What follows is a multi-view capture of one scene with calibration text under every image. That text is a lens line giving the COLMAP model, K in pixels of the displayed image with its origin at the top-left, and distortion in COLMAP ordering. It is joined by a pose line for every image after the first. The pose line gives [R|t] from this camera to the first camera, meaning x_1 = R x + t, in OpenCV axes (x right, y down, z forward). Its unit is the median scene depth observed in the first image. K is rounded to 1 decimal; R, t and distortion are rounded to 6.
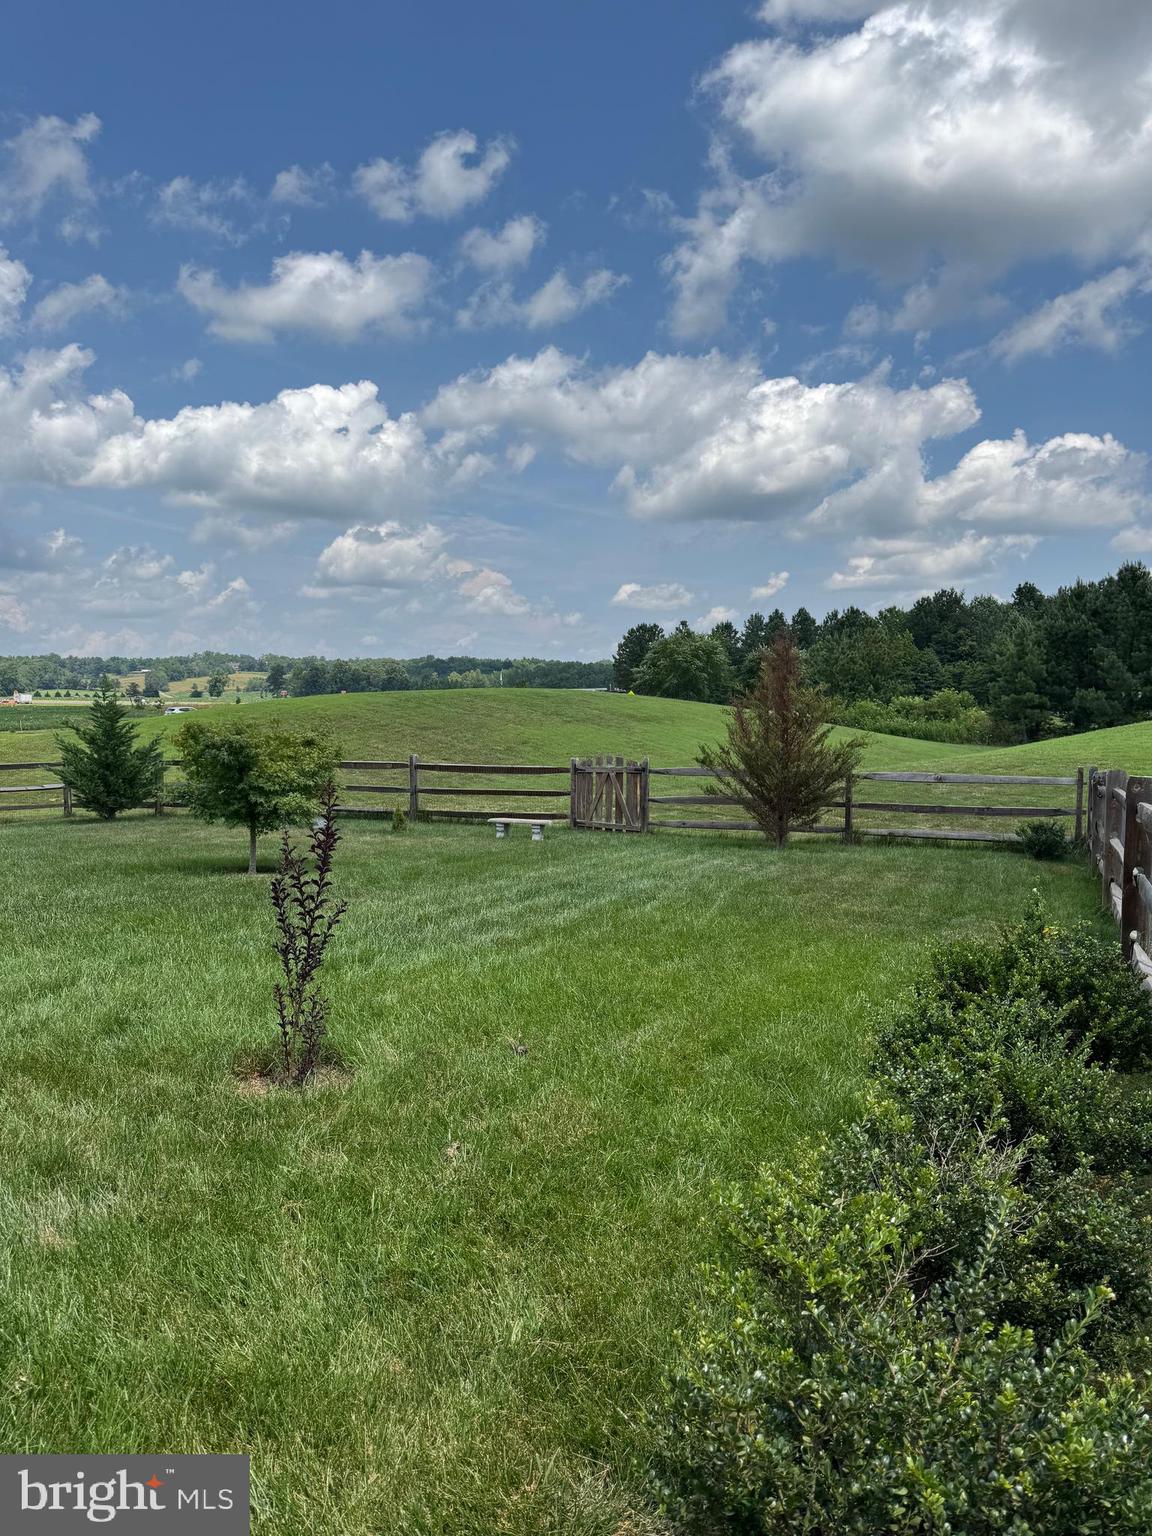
lens RADIAL K [[1071.5, 0, 570.4], [0, 1071.5, 779.0], [0, 0, 1]] dist [0.036657, -0.038505]
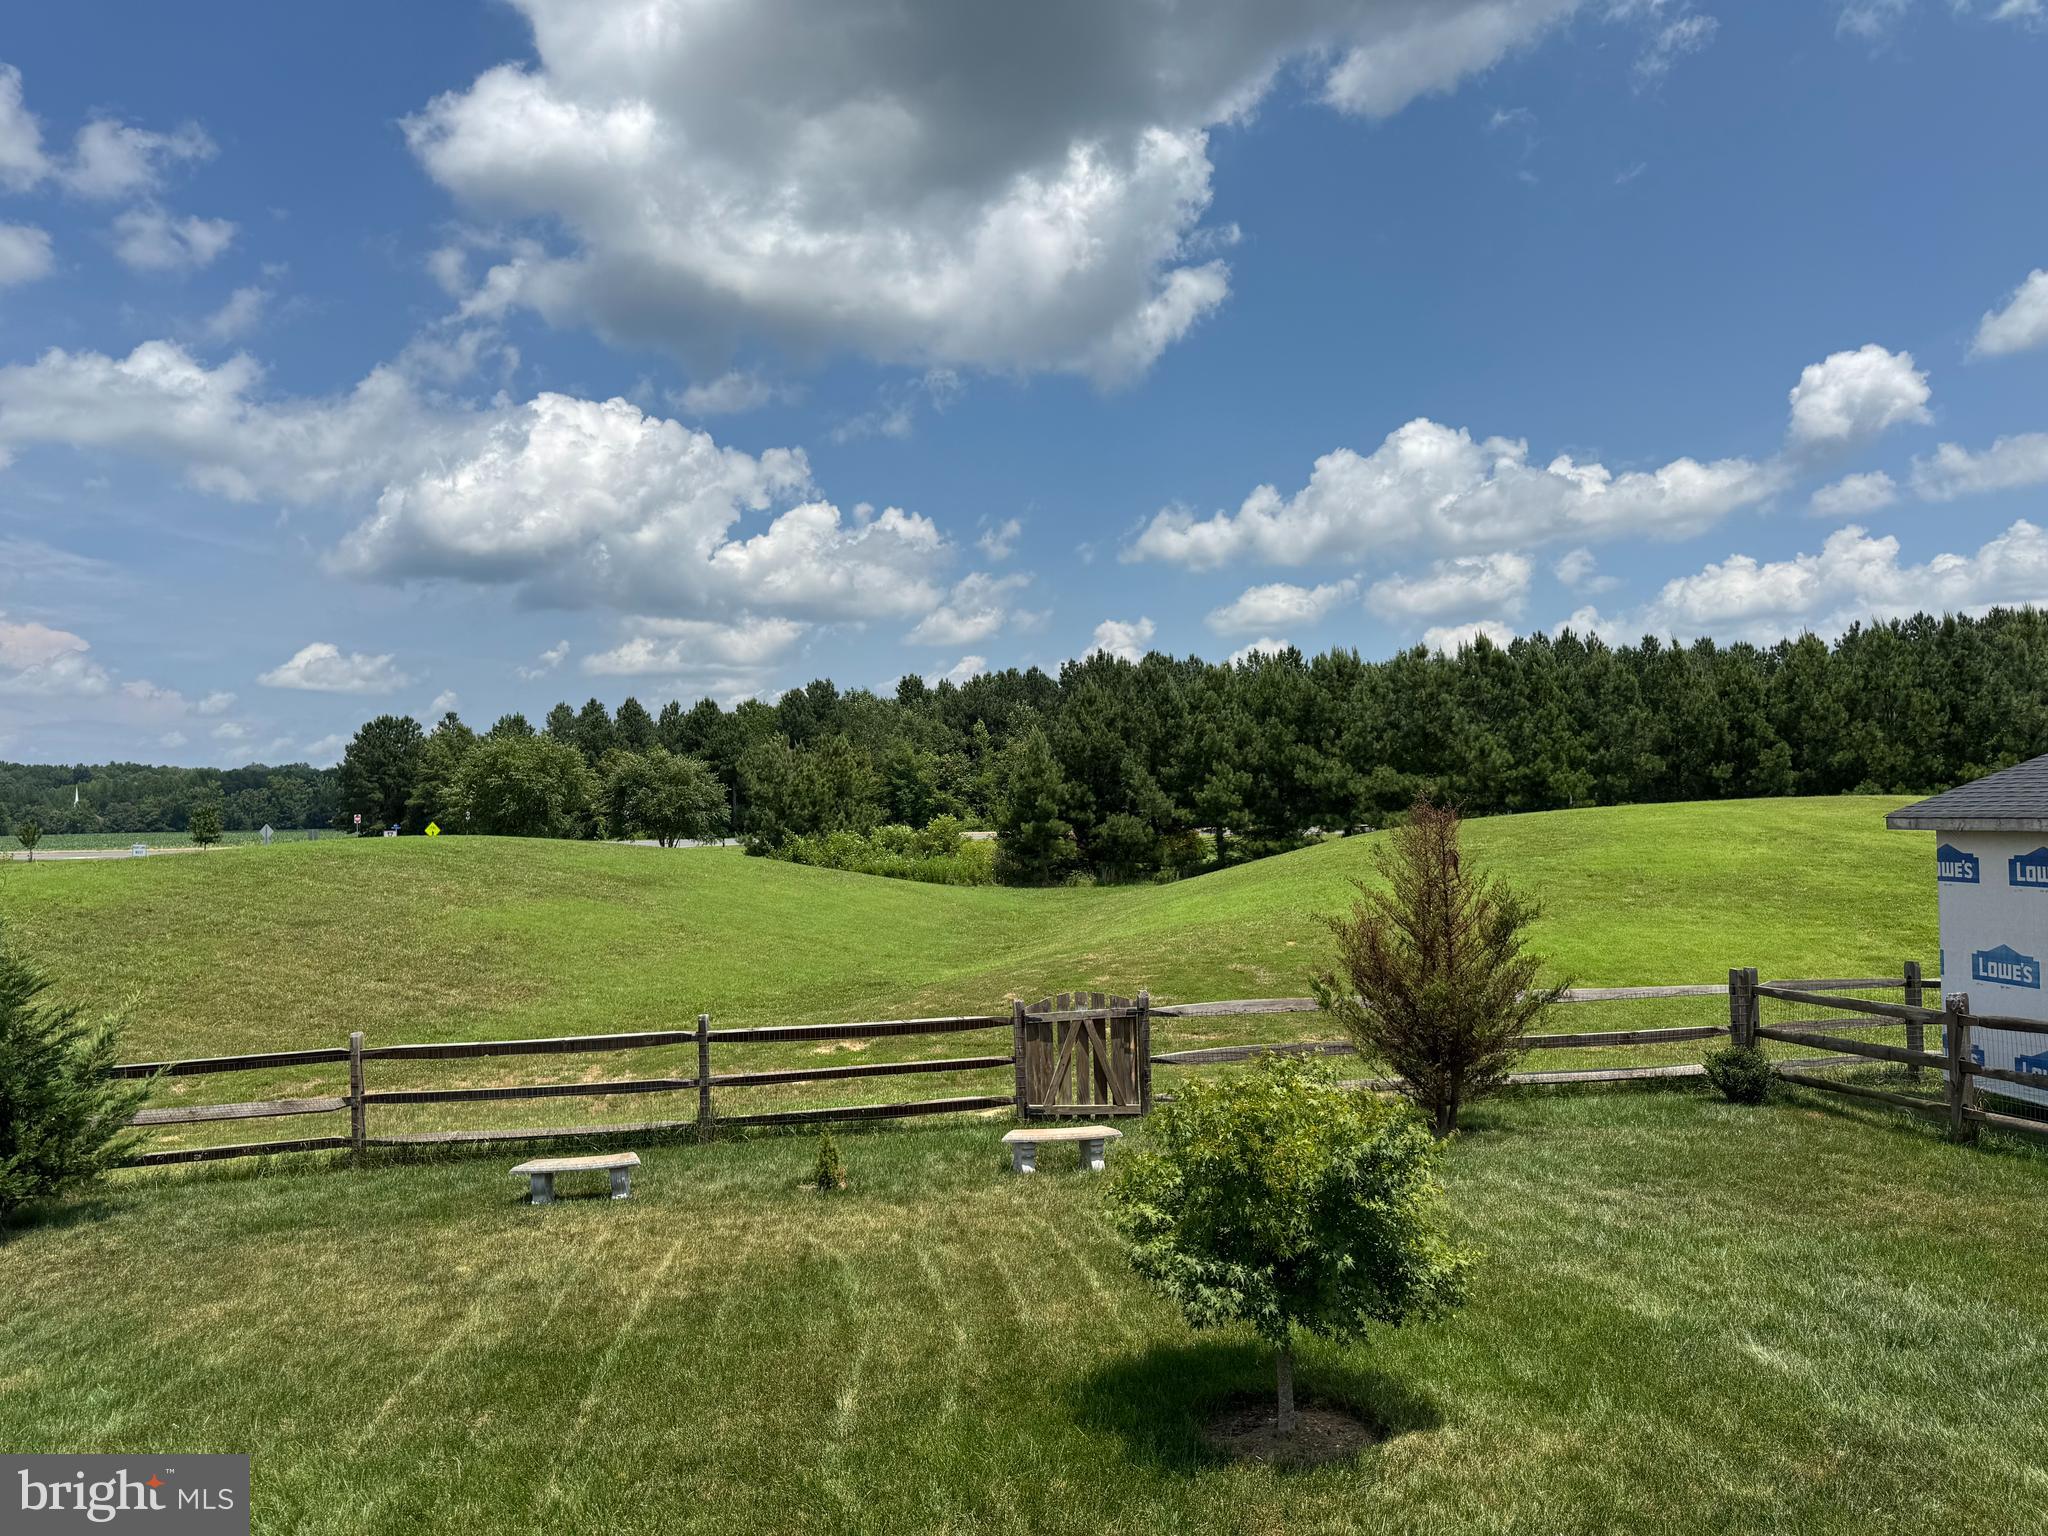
lens RADIAL K [[1428.6, 0, 1018.4], [0, 1428.6, 740.2], [0, 0, 1]] dist [0.036657, -0.038505]
pose [[0.869258, 0.002875, 0.494350, -0.108250], [0.059611, 0.992077, -0.110589, -0.020739], [-0.490751, 0.125599, 0.862199, 0.087886]]
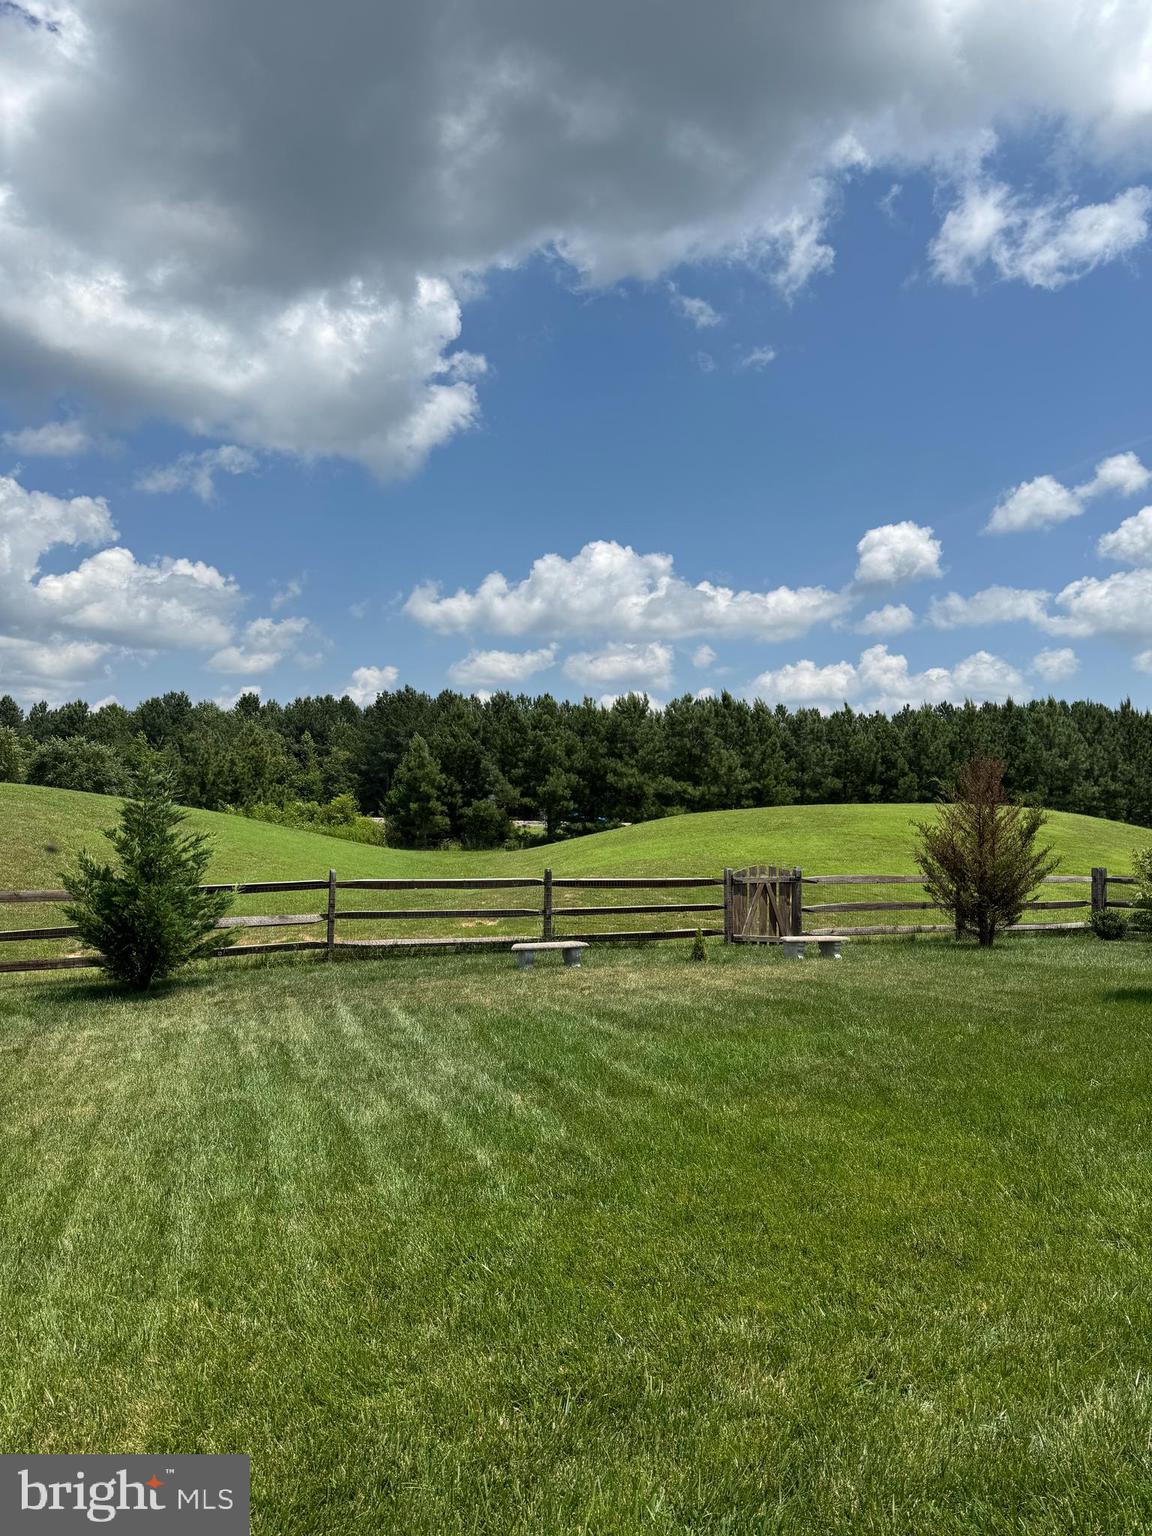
lens RADIAL K [[1071.5, 0, 587.2], [0, 1071.5, 881.3], [0, 0, 1]] dist [0.036657, -0.038505]
pose [[0.706125, -0.027993, 0.707534, -0.202813], [0.030130, 0.999501, 0.009474, -0.005811], [-0.707446, 0.014628, 0.706616, 0.127317]]
